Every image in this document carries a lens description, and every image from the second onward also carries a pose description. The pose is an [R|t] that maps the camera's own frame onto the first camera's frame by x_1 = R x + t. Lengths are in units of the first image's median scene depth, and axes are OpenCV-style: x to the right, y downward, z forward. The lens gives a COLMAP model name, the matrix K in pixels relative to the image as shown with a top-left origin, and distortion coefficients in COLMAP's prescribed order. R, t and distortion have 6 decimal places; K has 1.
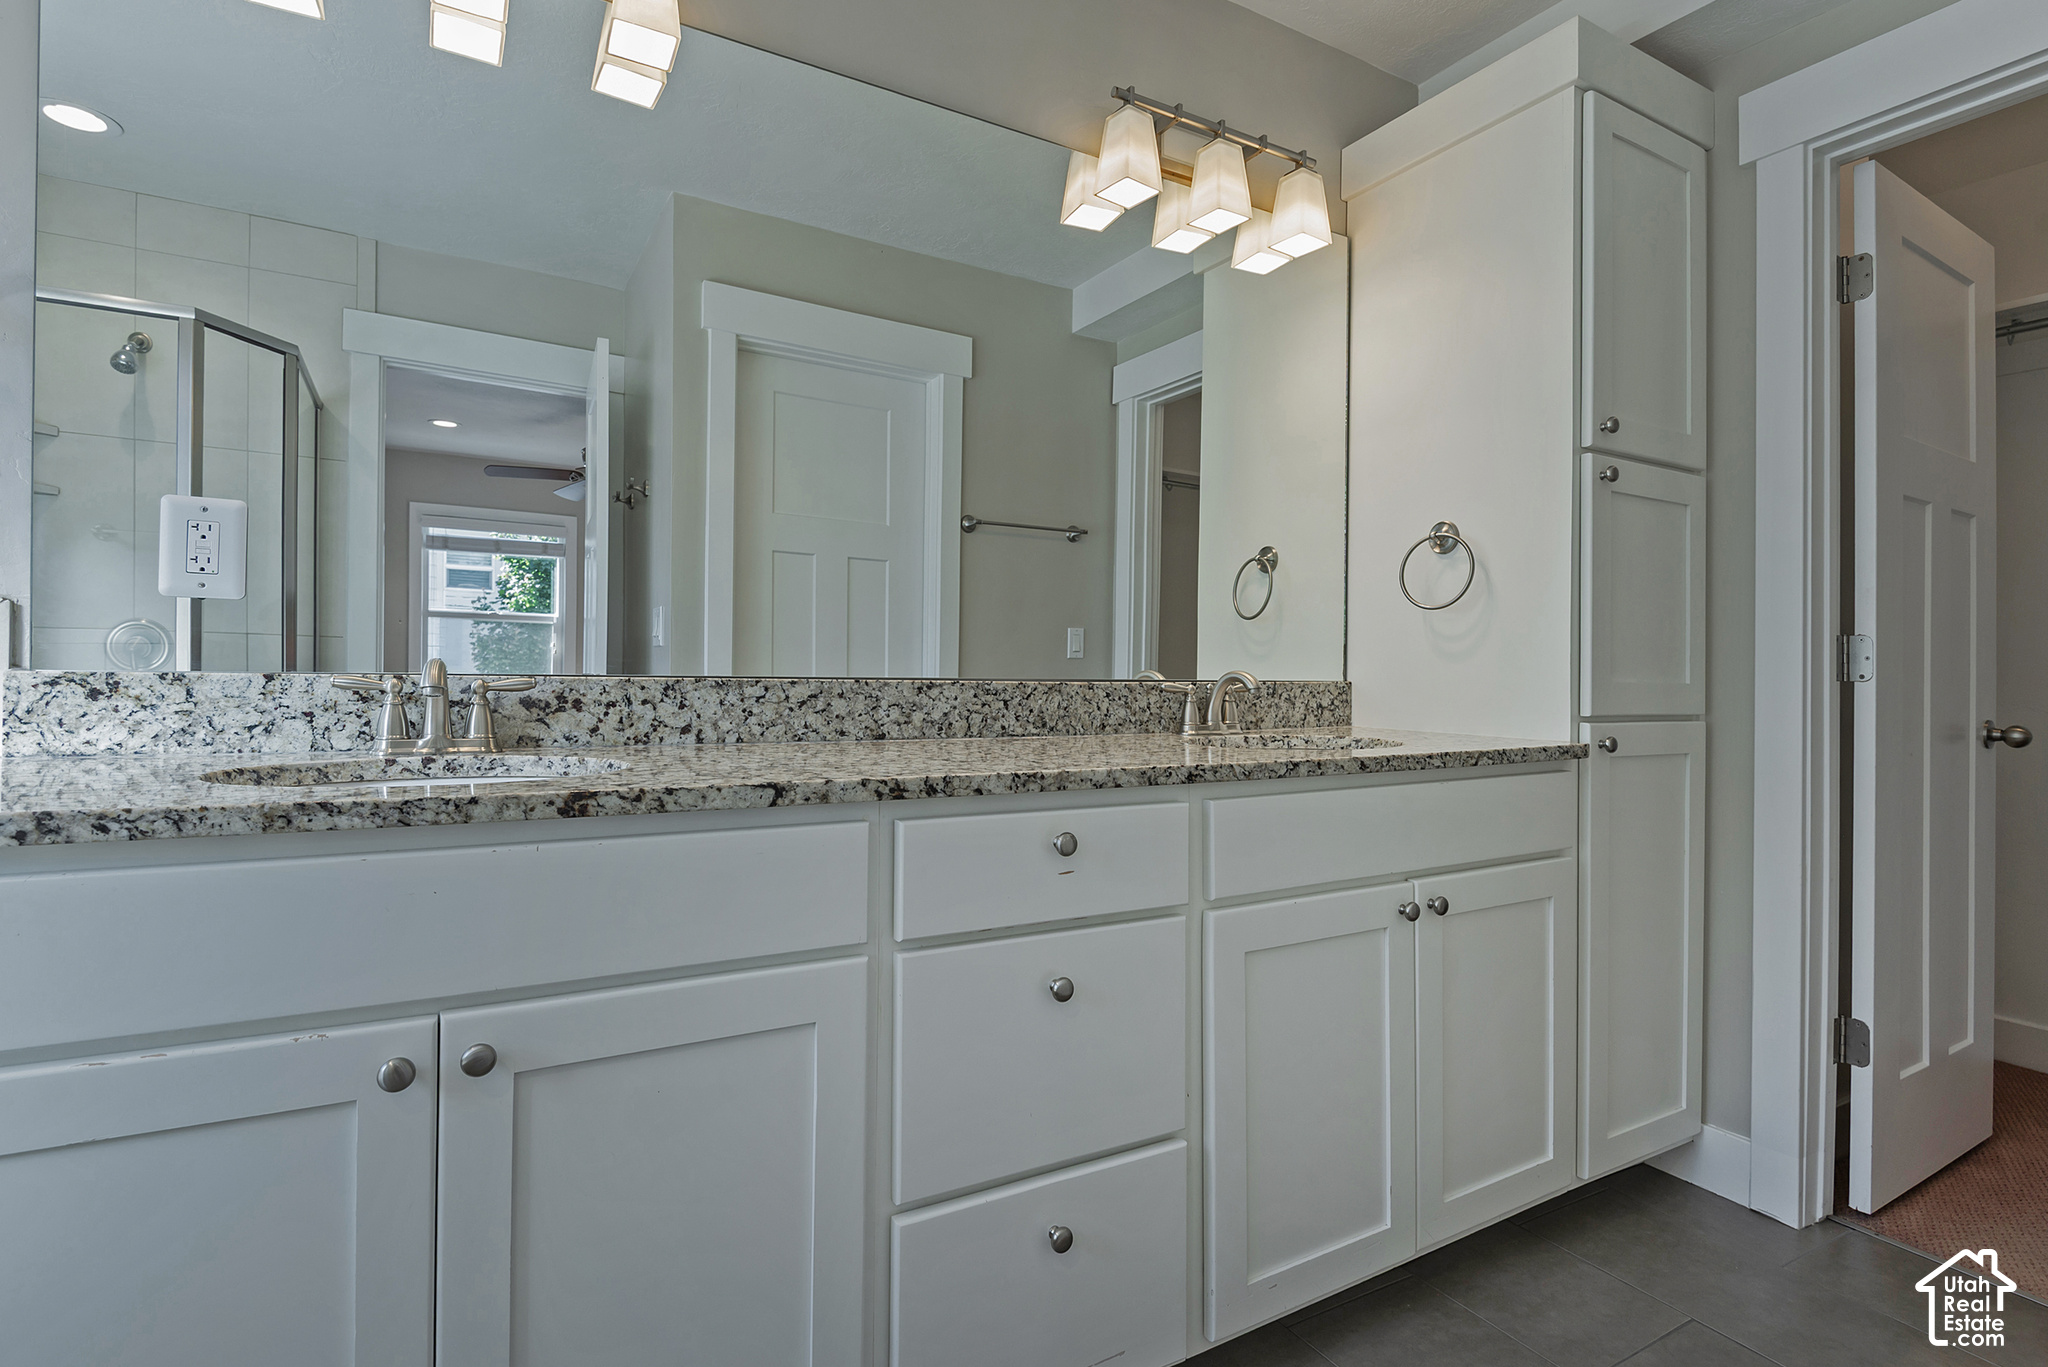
lens RADIAL K [[1004.9, 0, 1023.0], [0, 1004.9, 671.6], [0, 0, 1]] dist [-0.005266, -0.001174]
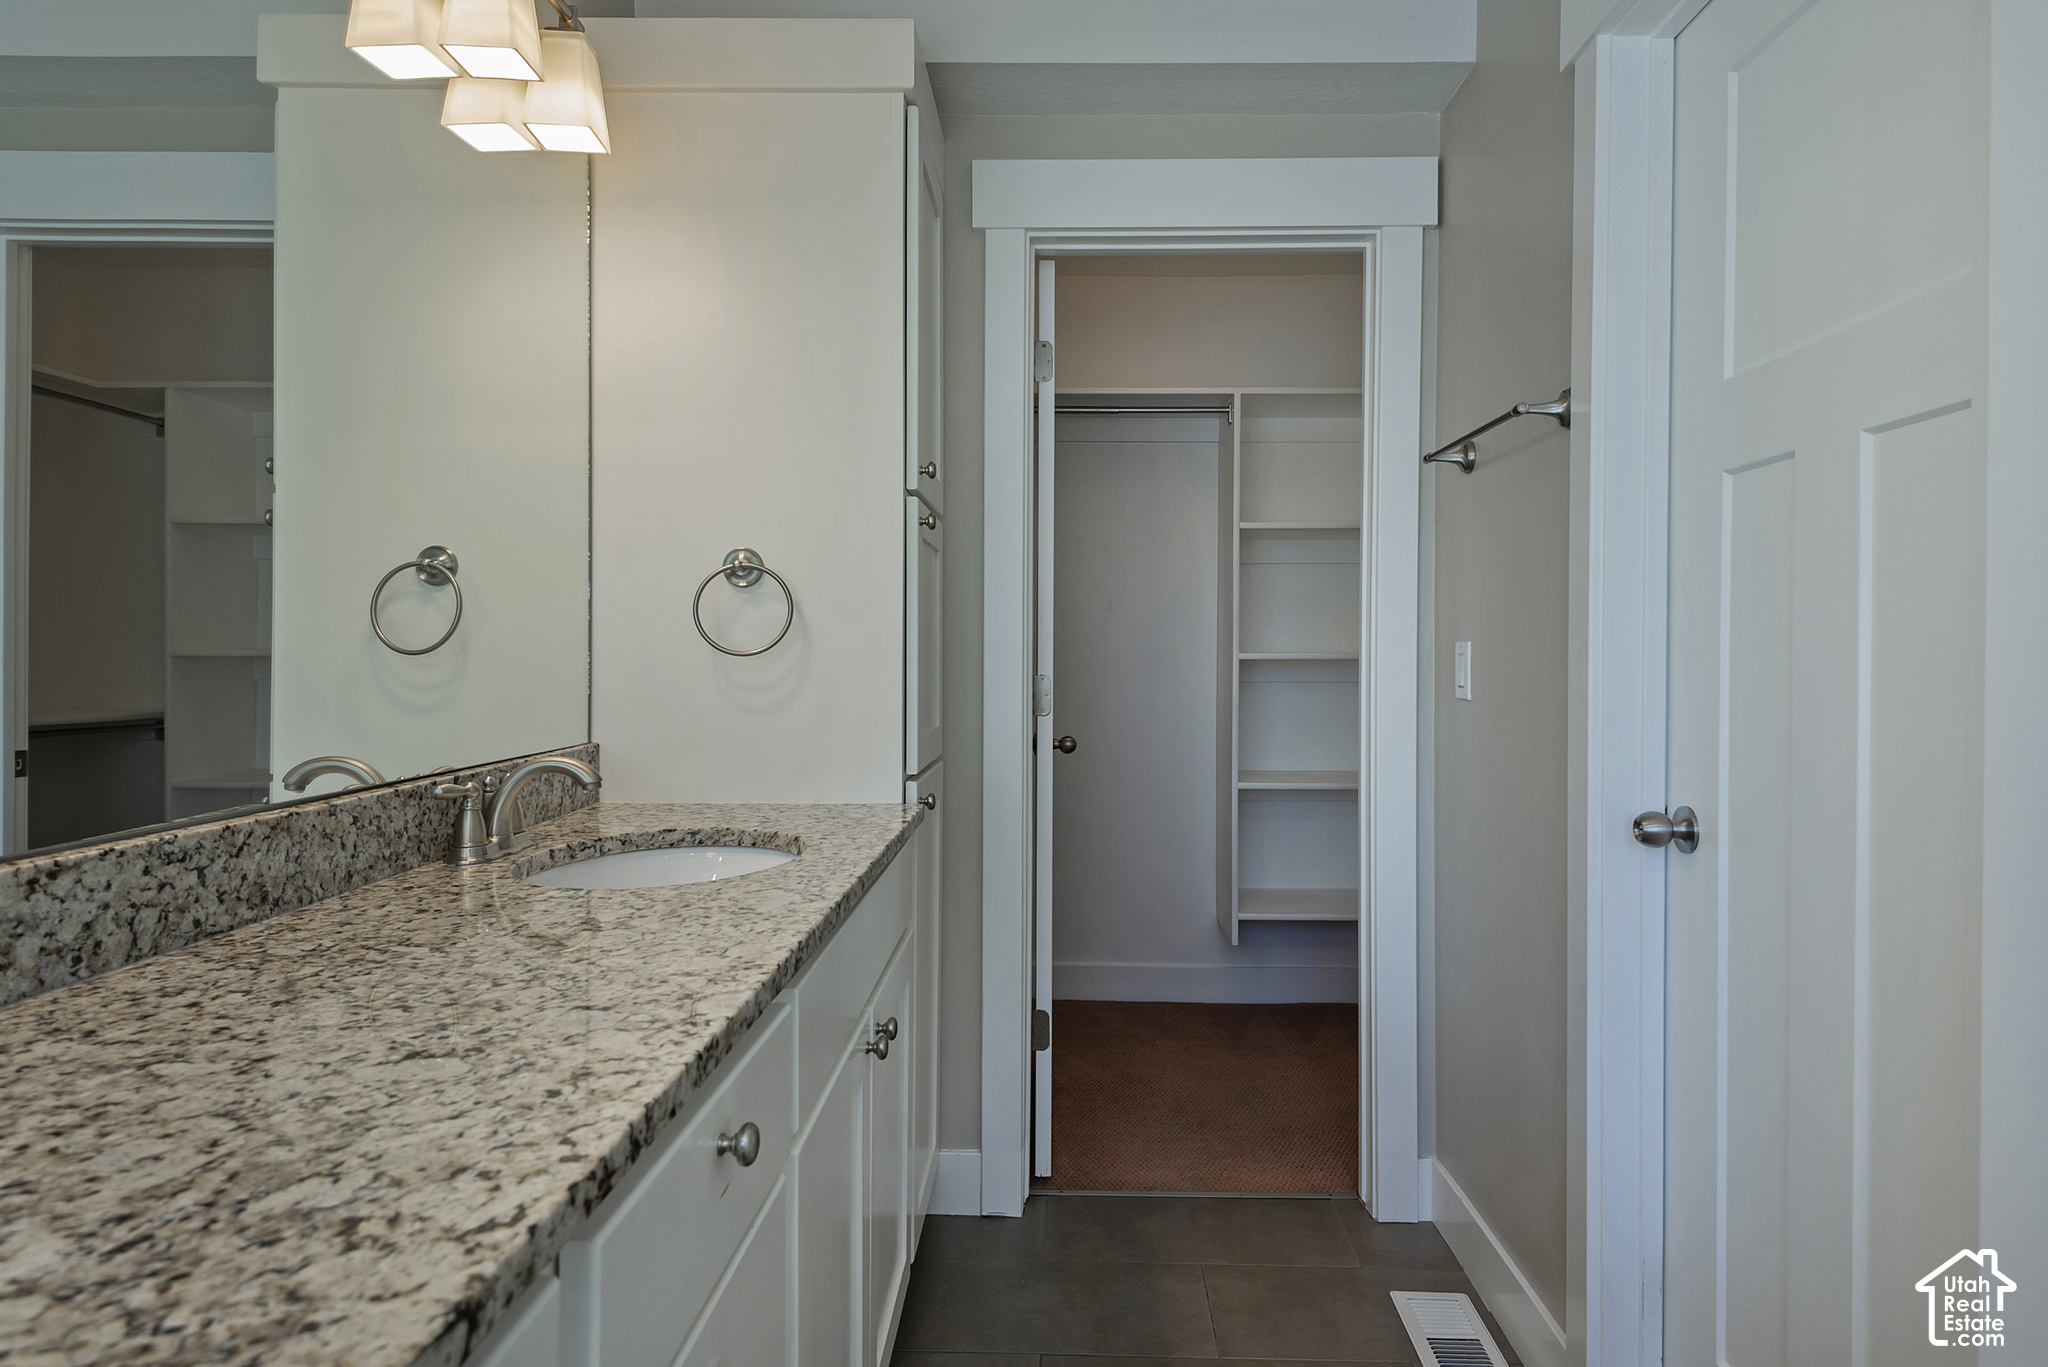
lens RADIAL K [[1151.8, 0, 1056.3], [0, 1151.8, 654.6], [0, 0, 1]] dist [0.022593, -0.004716]
pose [[0.504396, -0.017968, 0.863285, -0.298686], [0.005917, 0.999832, 0.017353, -0.084612], [-0.863452, -0.003645, 0.504418, 0.329164]]
